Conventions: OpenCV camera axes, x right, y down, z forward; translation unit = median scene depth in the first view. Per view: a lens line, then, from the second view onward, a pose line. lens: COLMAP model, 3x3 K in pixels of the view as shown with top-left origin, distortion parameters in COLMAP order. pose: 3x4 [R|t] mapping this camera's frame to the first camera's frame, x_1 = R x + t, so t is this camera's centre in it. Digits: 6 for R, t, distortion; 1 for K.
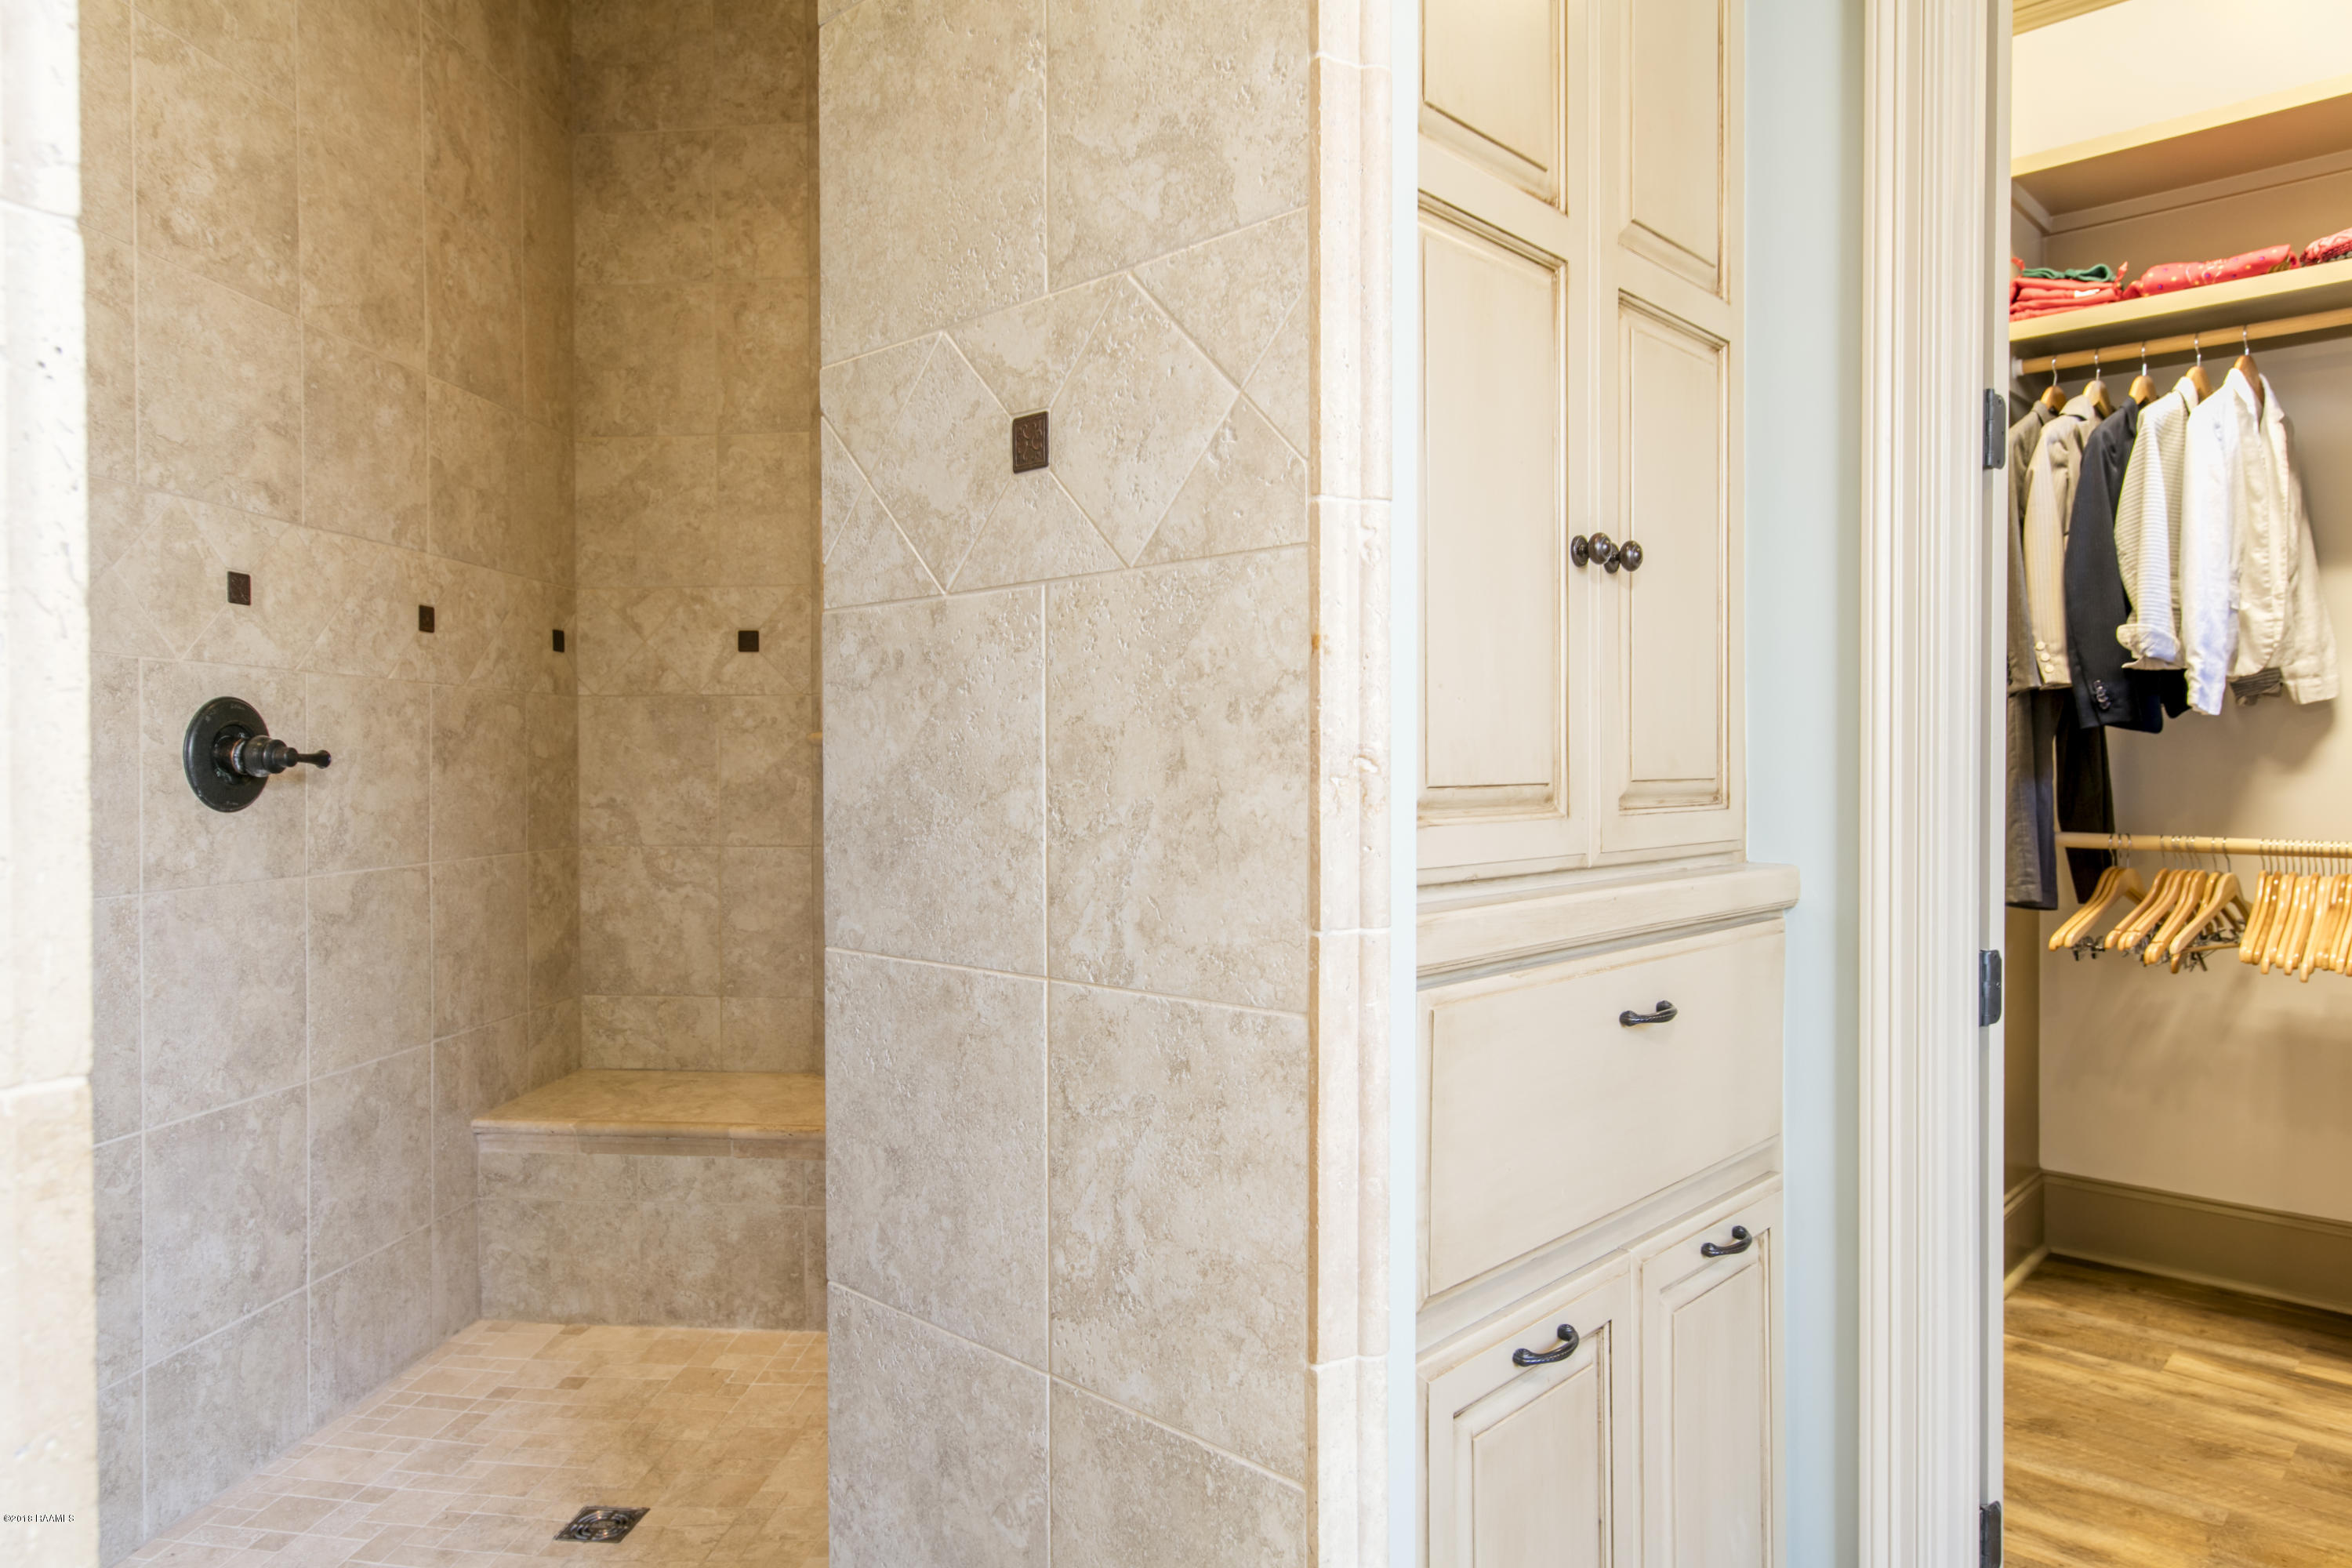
lens RADIAL K [[1476.4, 0, 1160.6], [0, 1476.4, 778.2], [0, 0, 1]] dist [0.015192, 0.001142]
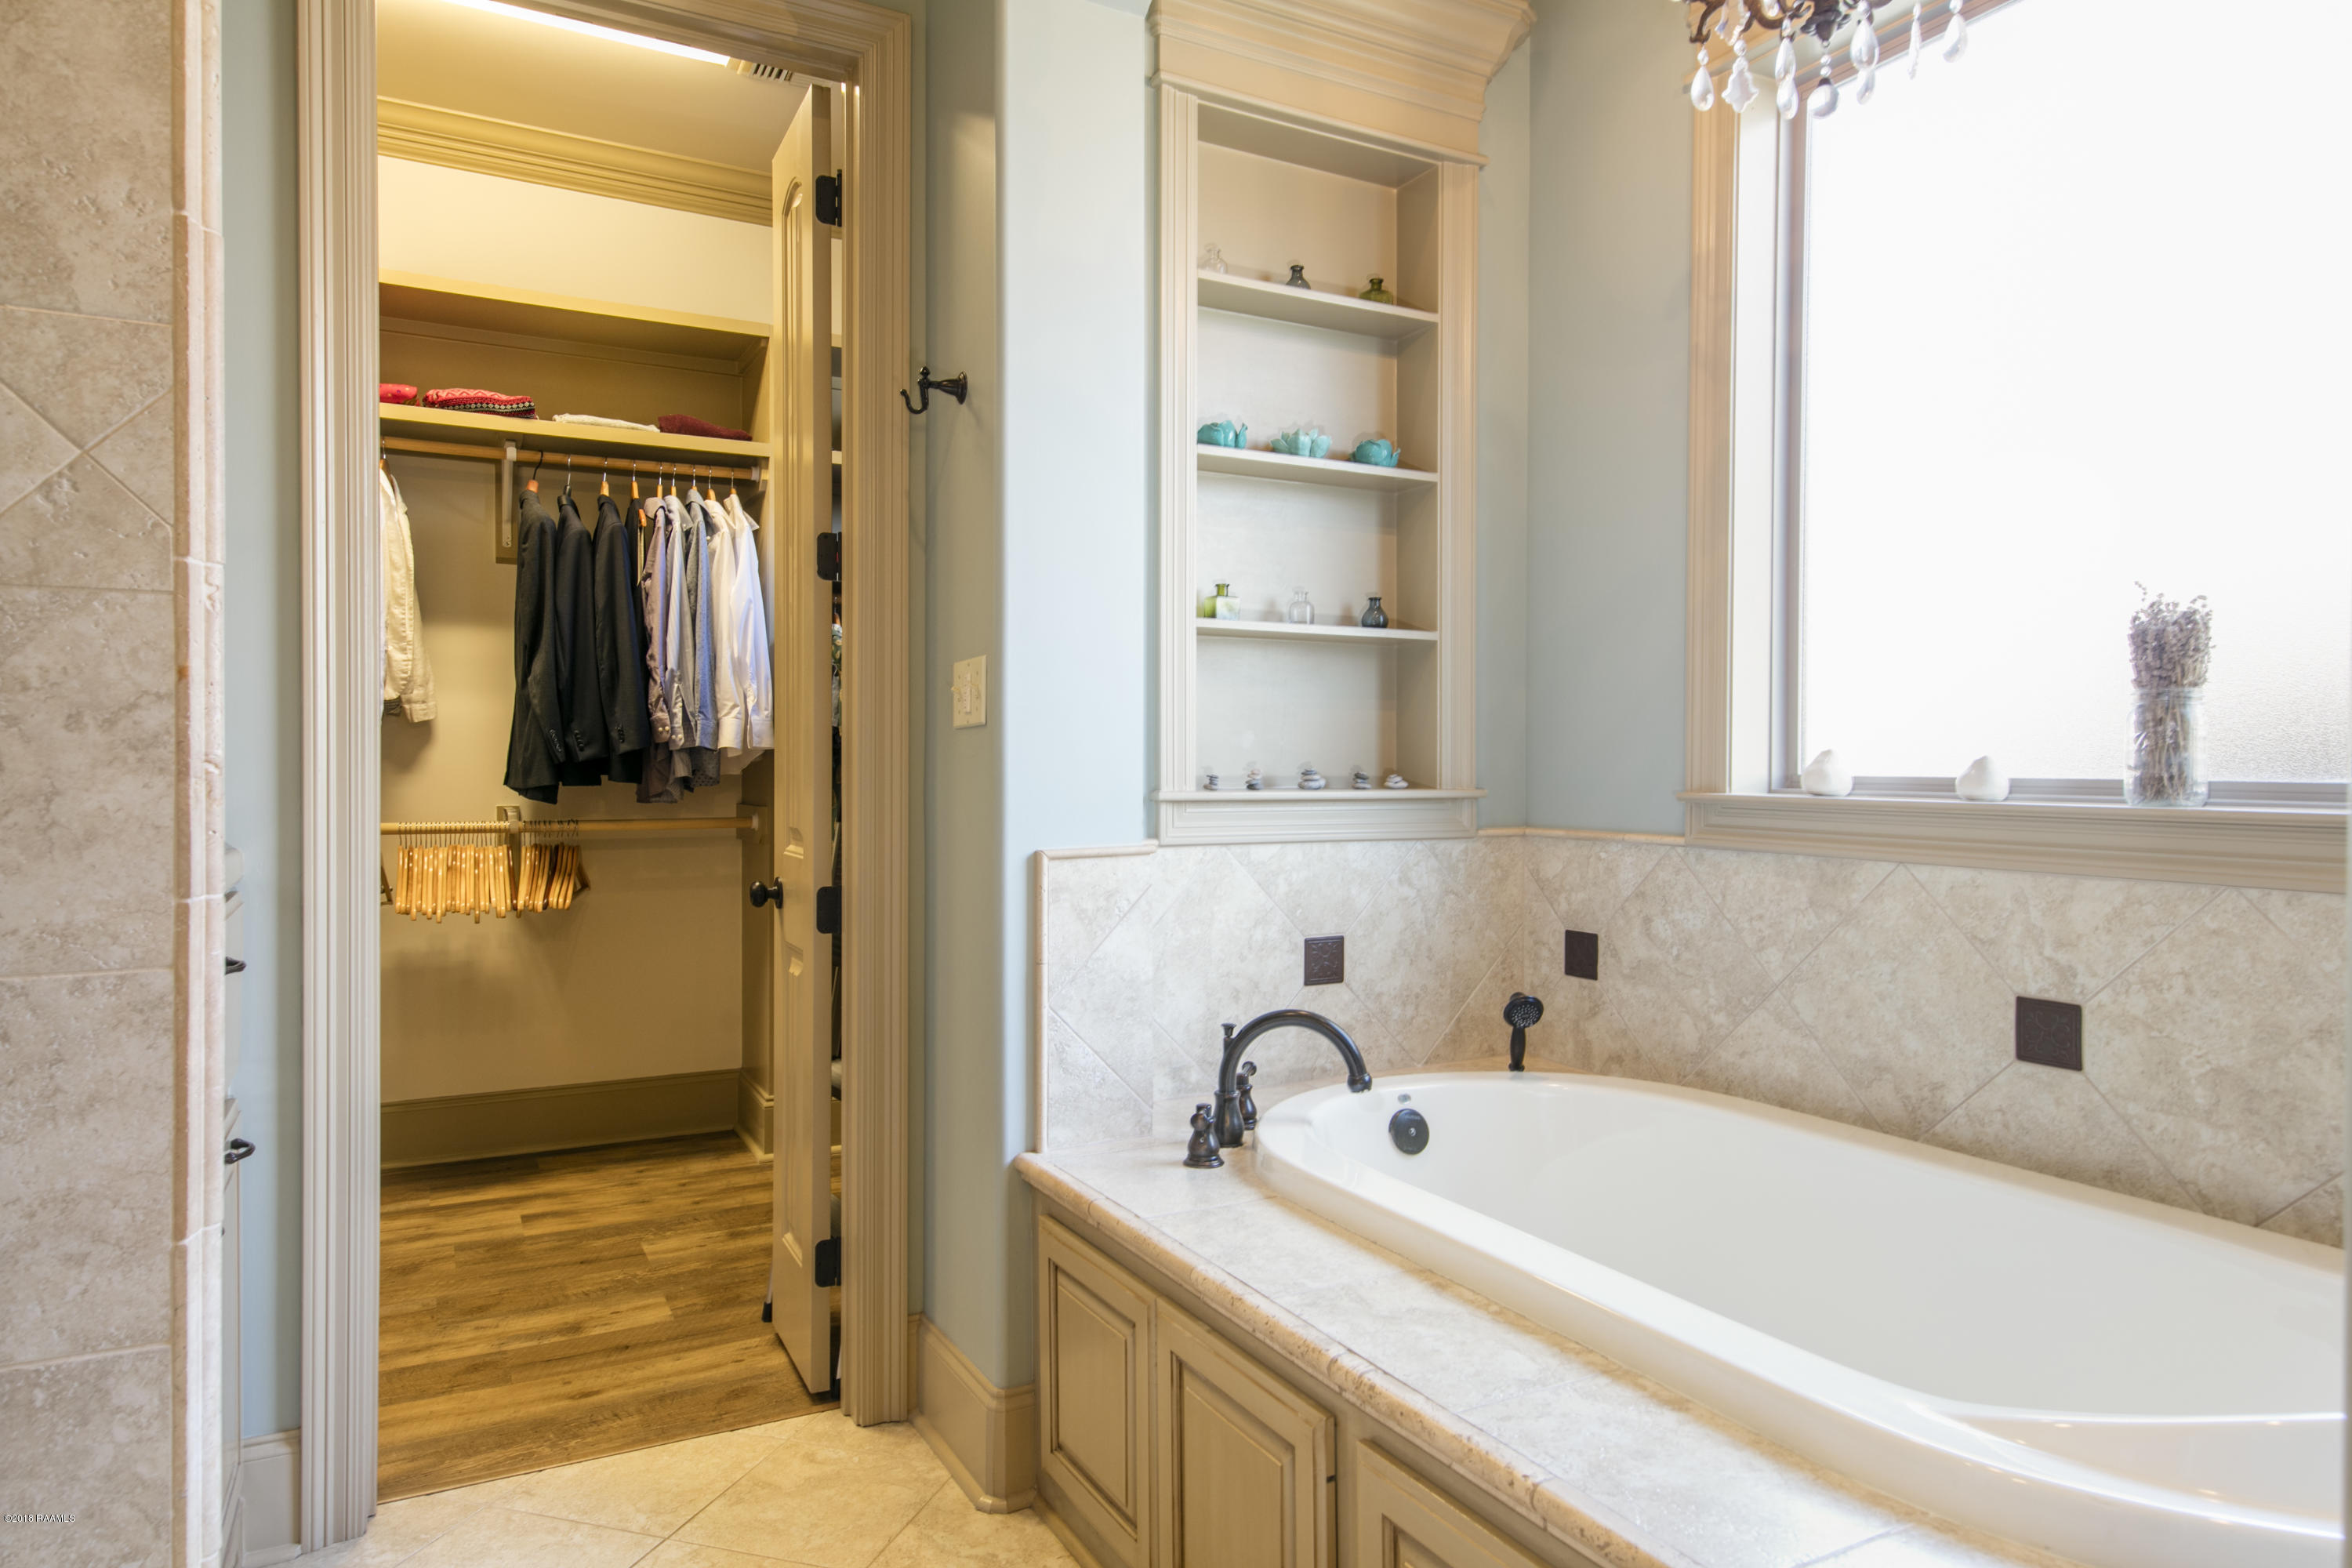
lens RADIAL K [[1430.5, 0, 1182.0], [0, 1430.5, 779.3], [0, 0, 1]] dist [0.005174, 0.002585]
pose [[0.306442, -0.006564, 0.951867, -0.673004], [0.006200, 0.999969, 0.004899, -0.000017], [-0.951869, 0.004400, 0.306473, -0.163484]]
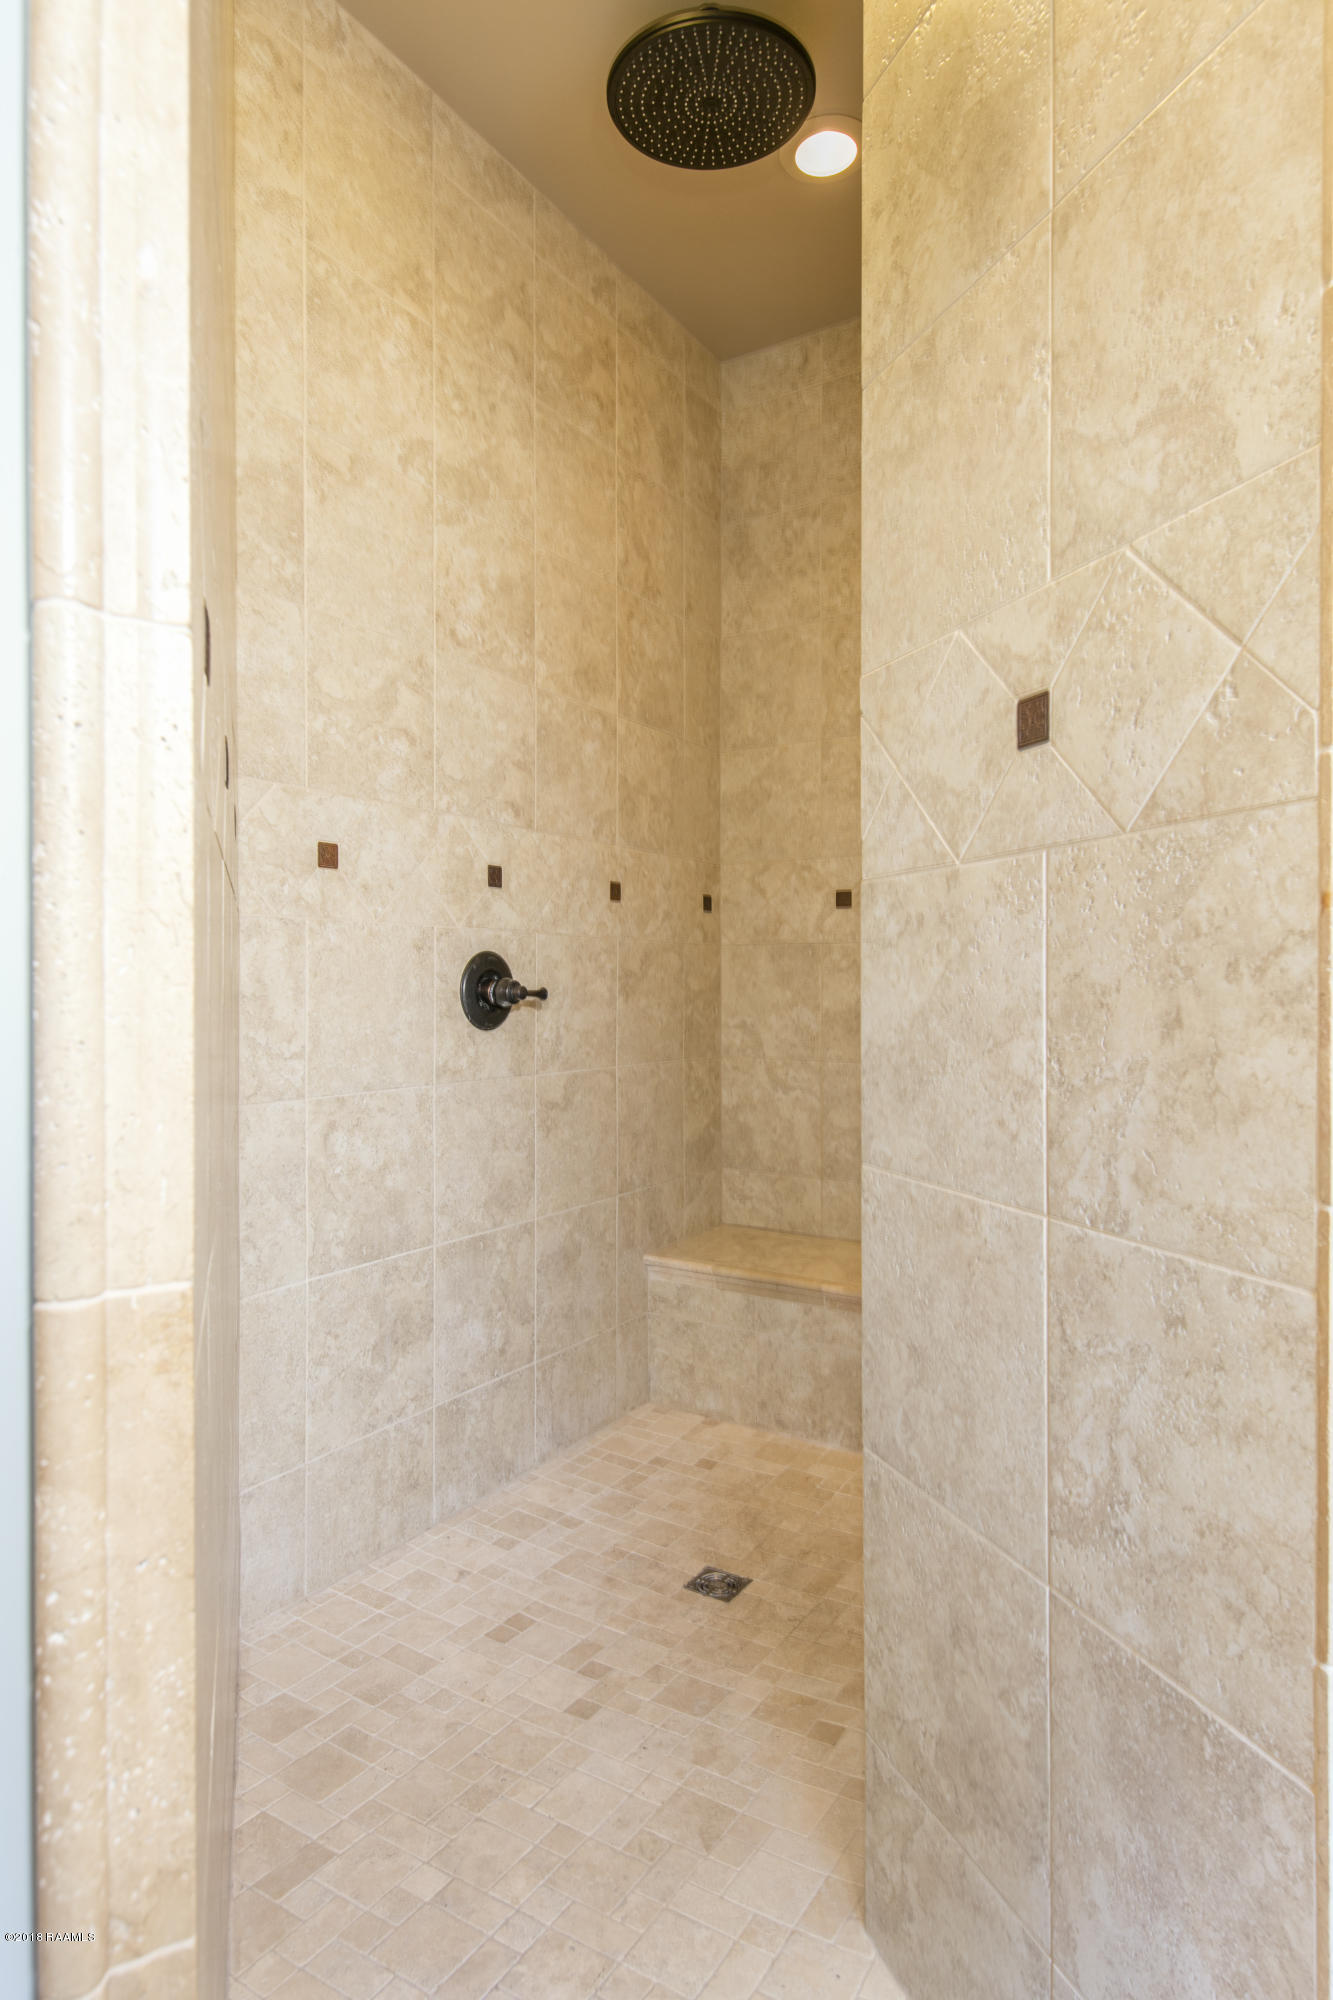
lens RADIAL K [[1146.1, 0, 659.3], [0, 1146.1, 988.4], [0, 0, 1]] dist [0.016820, -0.005064]
pose [[0.896102, 0.003557, -0.443834, 0.041387], [-0.006903, 0.999959, -0.005923, -0.023509], [0.443795, 0.008371, 0.896089, 0.122759]]
